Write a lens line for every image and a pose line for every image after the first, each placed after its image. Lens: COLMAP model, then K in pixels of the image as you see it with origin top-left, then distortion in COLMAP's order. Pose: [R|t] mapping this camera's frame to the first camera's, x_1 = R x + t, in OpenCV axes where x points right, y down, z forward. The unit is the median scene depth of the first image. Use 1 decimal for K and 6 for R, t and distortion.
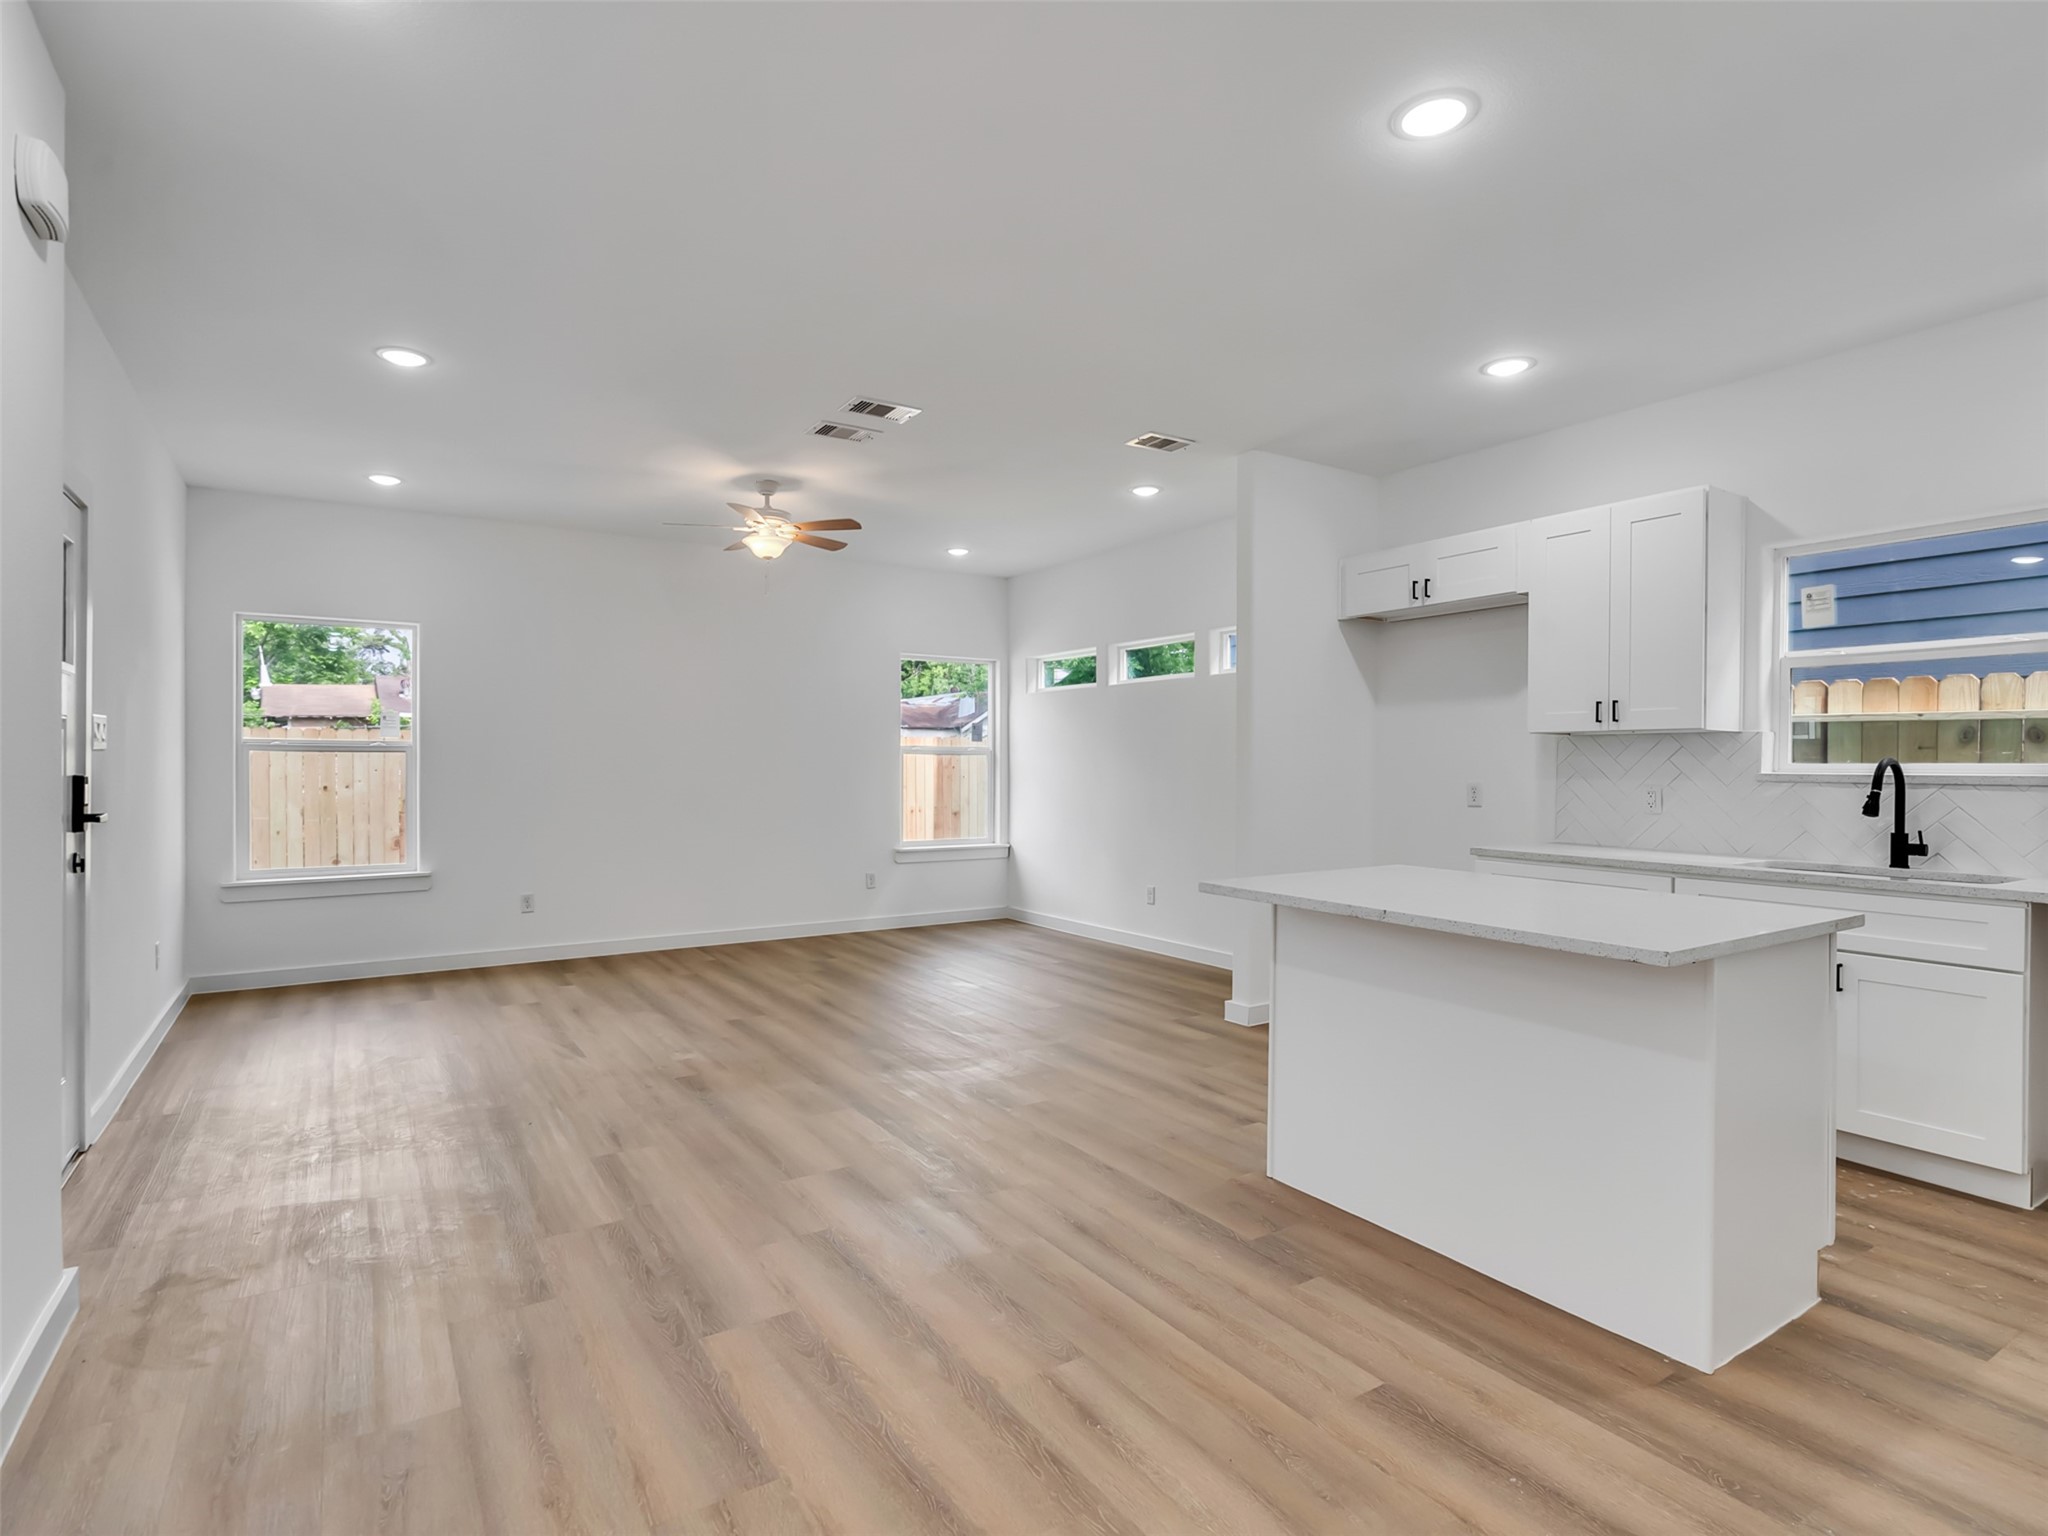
lens RADIAL K [[1045.1, 0, 1008.8], [0, 1045.1, 771.3], [0, 0, 1]] dist [-0.005020, 0.004226]
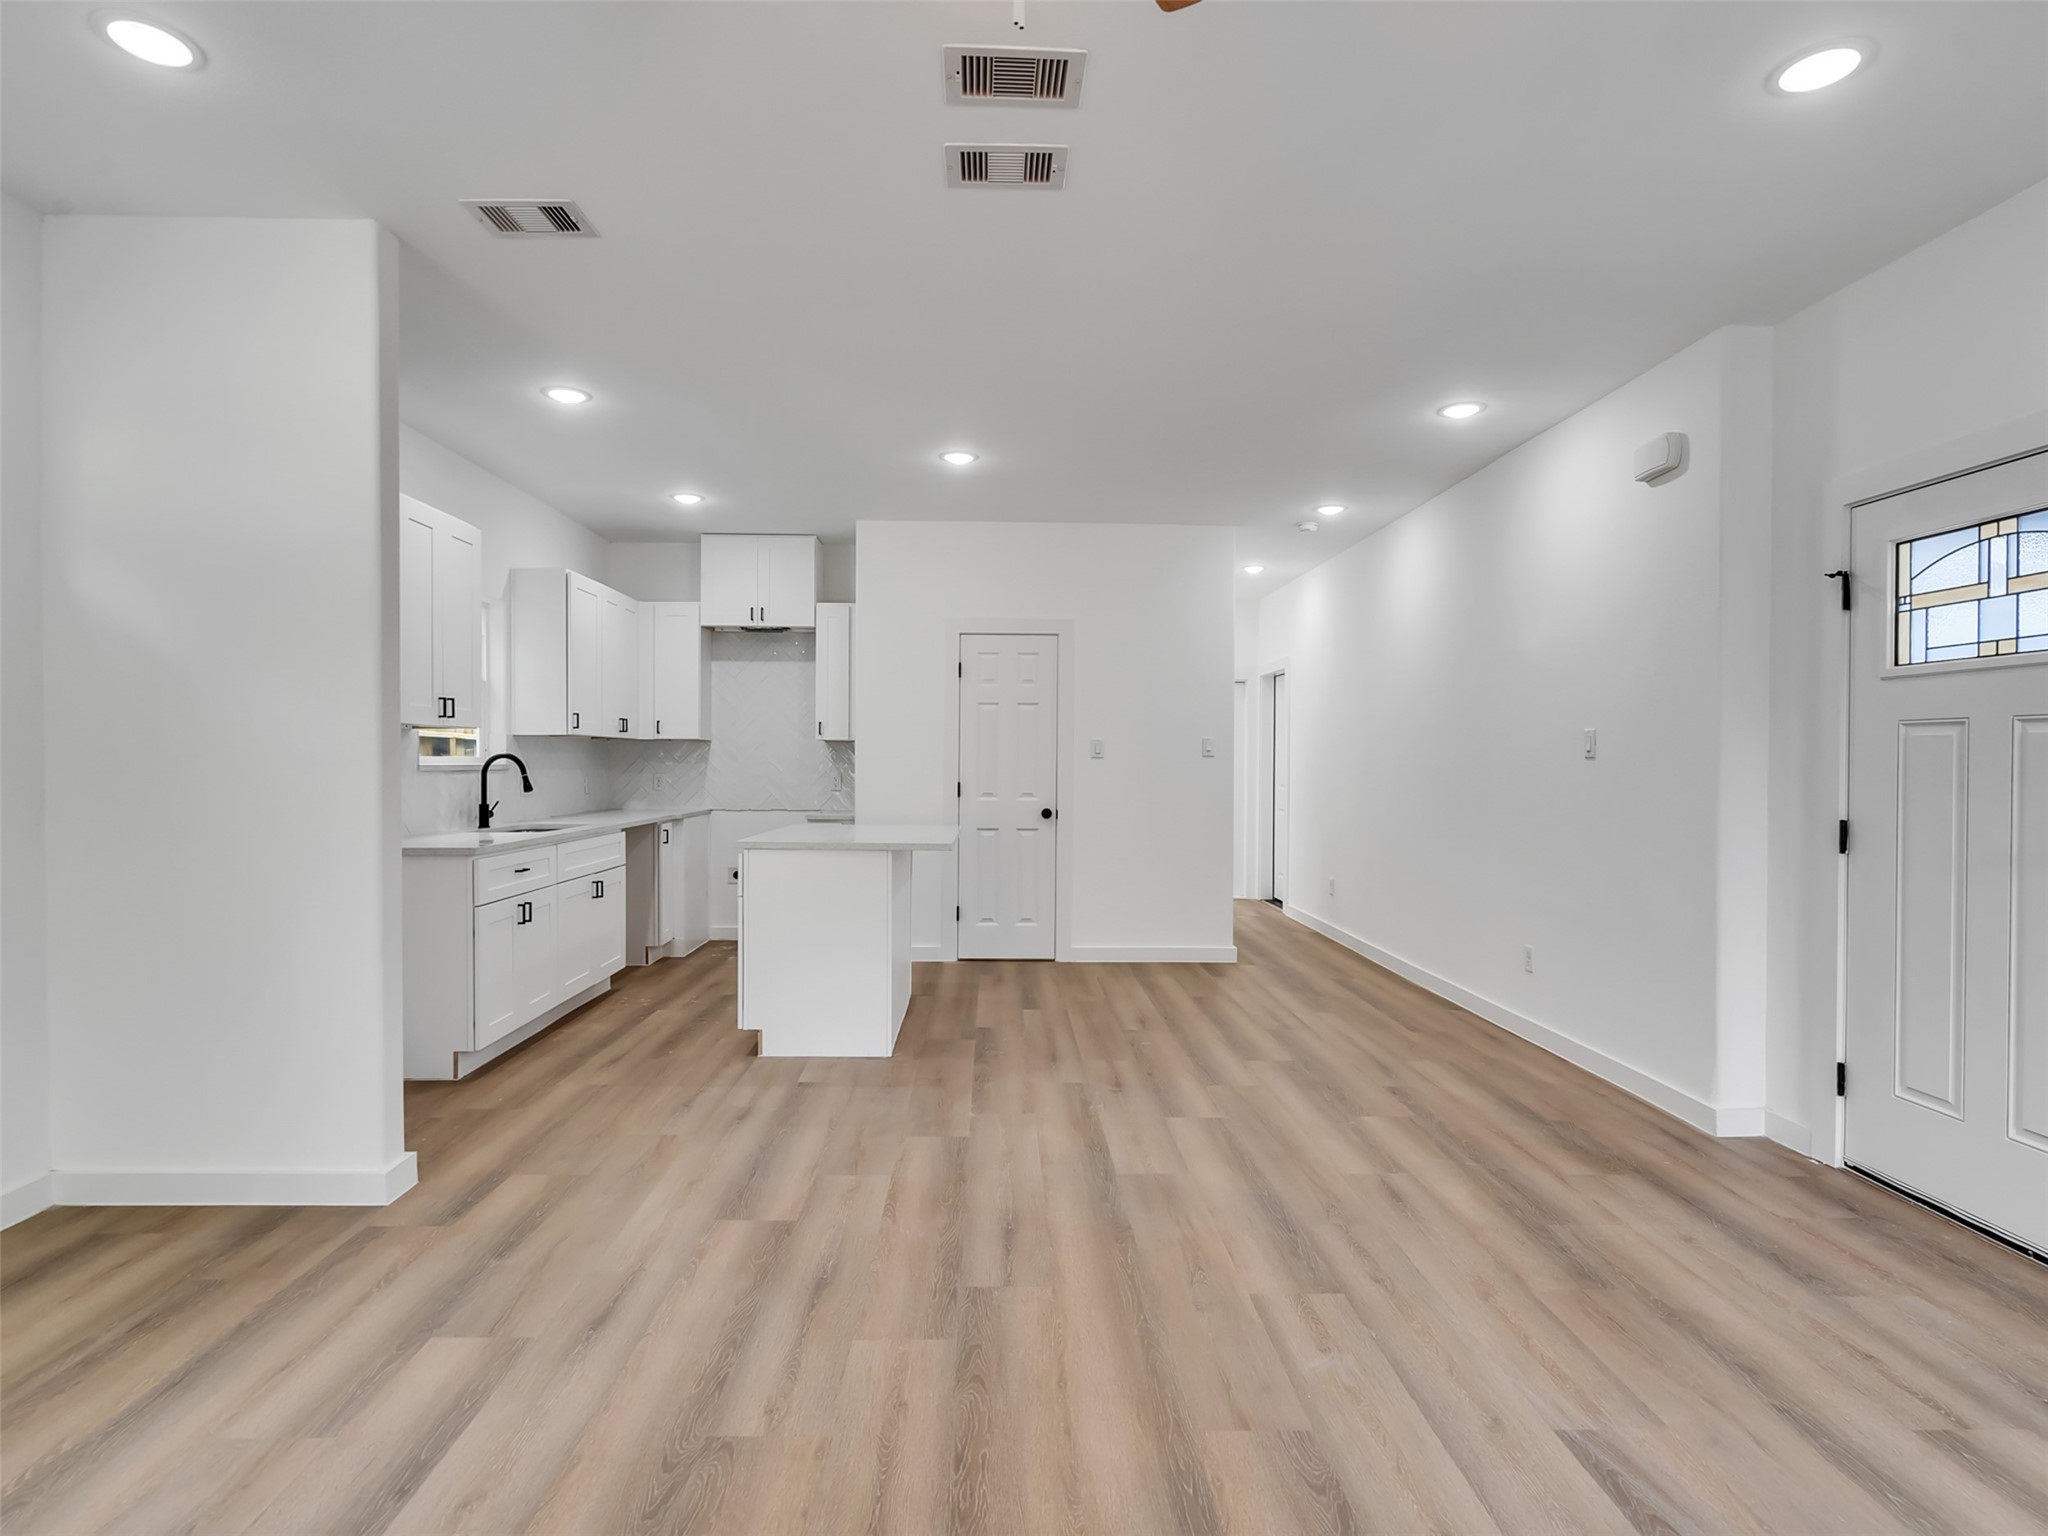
lens RADIAL K [[1045.1, 0, 1016.8], [0, 1045.1, 763.5], [0, 0, 1]] dist [-0.005020, 0.004226]
pose [[-0.855902, -0.009574, 0.517049, -0.322503], [-0.004983, 0.999935, 0.010268, -0.009921], [-0.517114, 0.006212, -0.855894, 1.107440]]
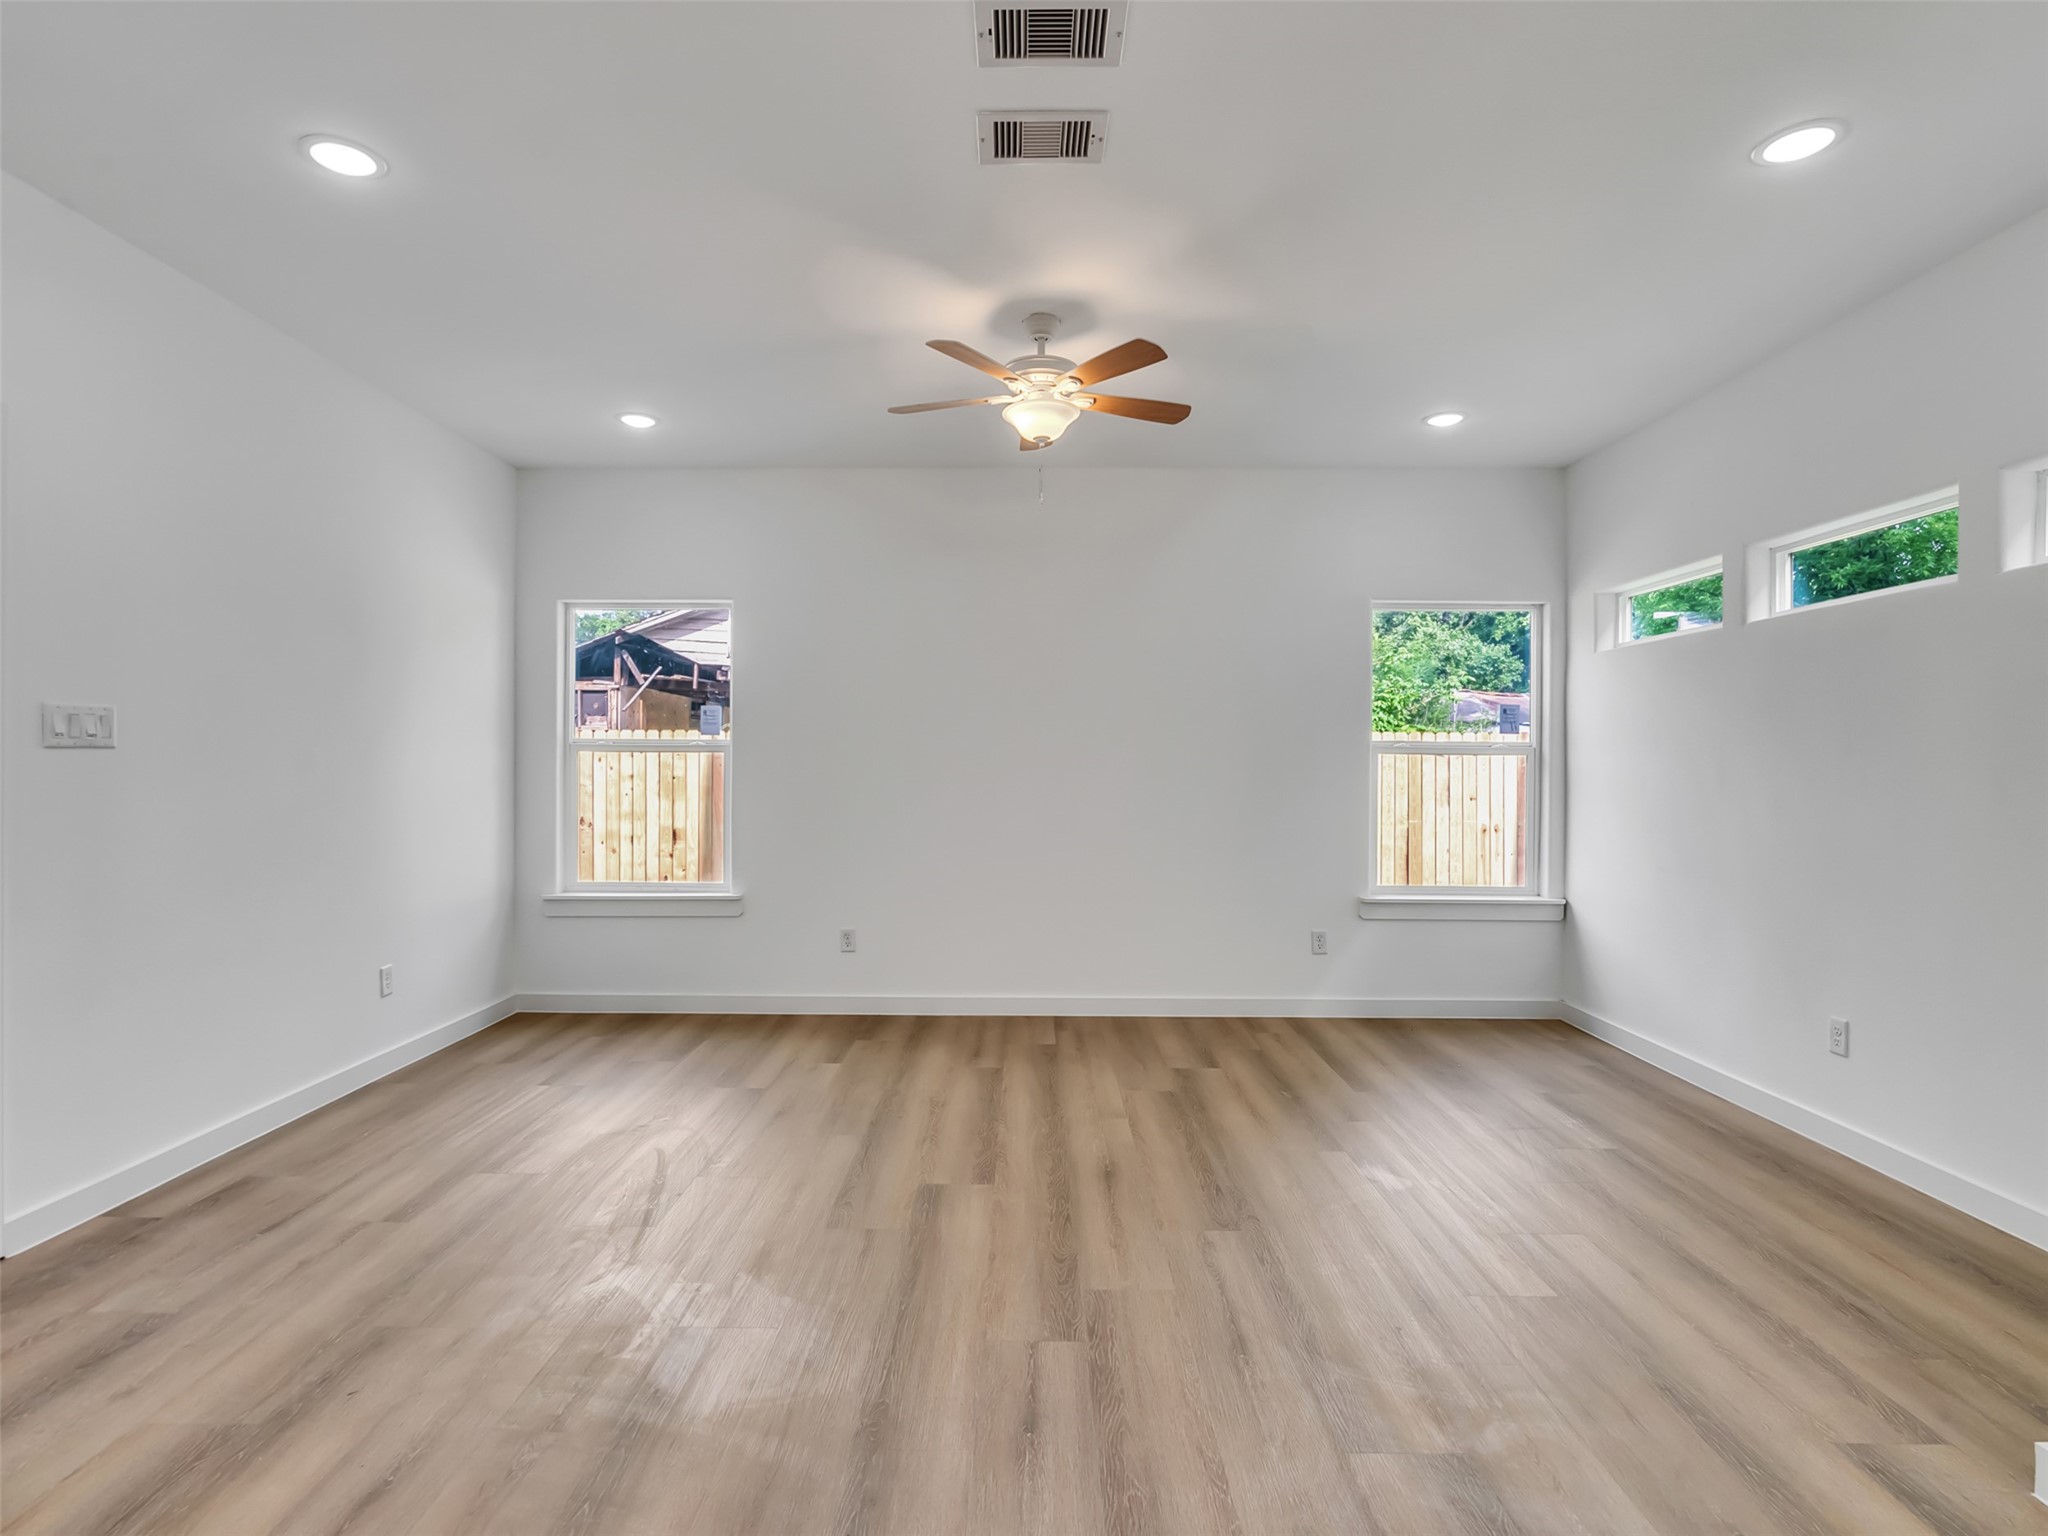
lens RADIAL K [[1045.1, 0, 1009.5], [0, 1045.1, 774.9], [0, 0, 1]] dist [-0.005020, 0.004226]
pose [[0.833792, 0.007078, -0.552033, 0.093599], [-0.007066, 0.999973, 0.002150, -0.003978], [0.552033, 0.002108, 0.833820, 0.433942]]
